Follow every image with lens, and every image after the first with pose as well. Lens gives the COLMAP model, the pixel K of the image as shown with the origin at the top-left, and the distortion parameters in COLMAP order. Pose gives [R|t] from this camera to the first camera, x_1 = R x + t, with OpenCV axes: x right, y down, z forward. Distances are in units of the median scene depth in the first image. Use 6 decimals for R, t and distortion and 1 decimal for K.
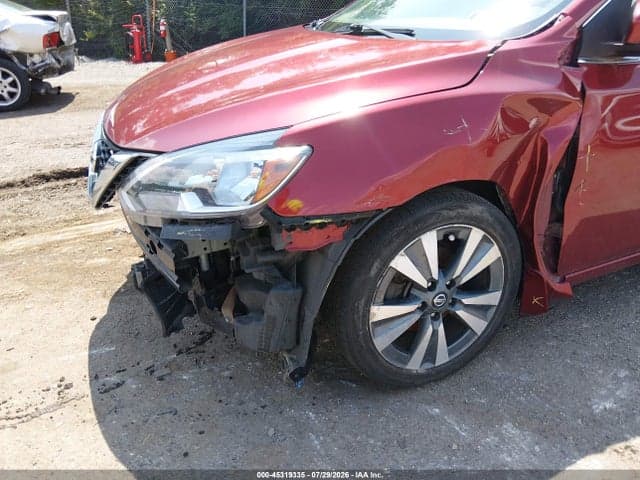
lens RADIAL K [[485.7, 0, 334.7], [0, 485.7, 240.9], [0, 0, 1]] dist [0.076981, -0.131836]
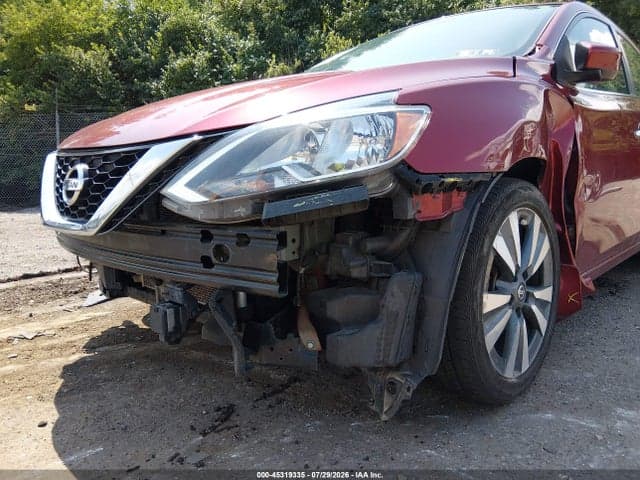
lens RADIAL K [[489.0, 0, 329.0], [0, 489.0, 240.1], [0, 0, 1]] dist [0.030646, -0.064168]
pose [[0.929779, -0.061446, 0.362954, -0.474692], [0.167846, 0.948279, -0.269434, 0.222193], [-0.327626, 0.311434, 0.892003, 0.246662]]
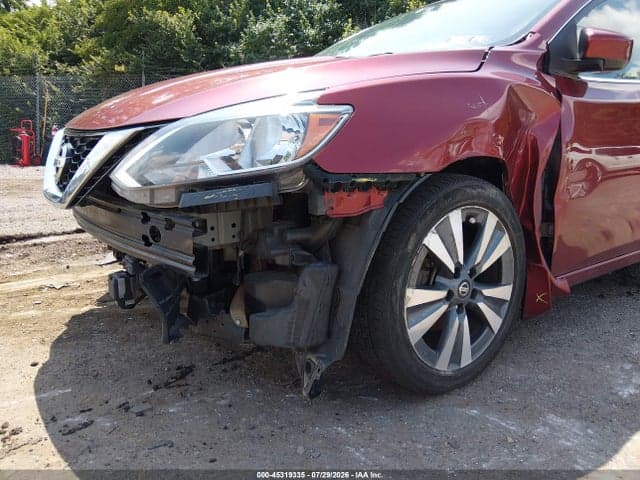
lens RADIAL K [[484.3, 0, 327.4], [0, 484.3, 242.9], [0, 0, 1]] dist [0.069533, -0.121488]
pose [[0.977962, -0.016883, 0.208101, -0.246307], [0.062860, 0.974287, -0.216364, 0.225711], [-0.199097, 0.224677, 0.953877, 0.124284]]
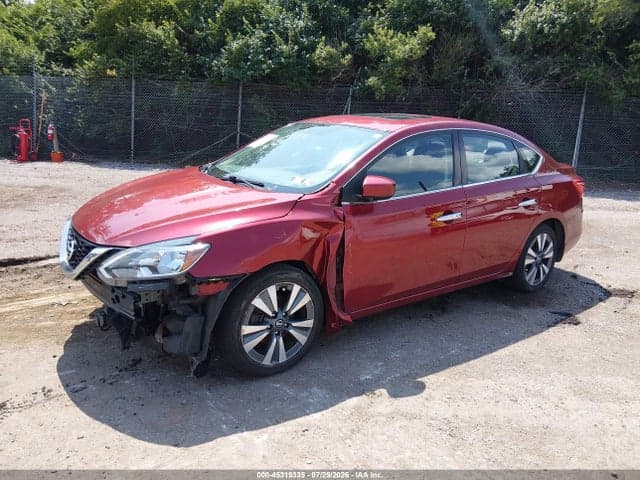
lens RADIAL K [[473.6, 0, 326.7], [0, 473.6, 247.3], [0, 0, 1]] dist [0.087099, -0.139305]
pose [[0.973953, -0.000907, 0.226750, -0.022242], [0.040599, 0.984531, -0.170443, 0.152974], [-0.223088, 0.175209, 0.958923, -0.859163]]
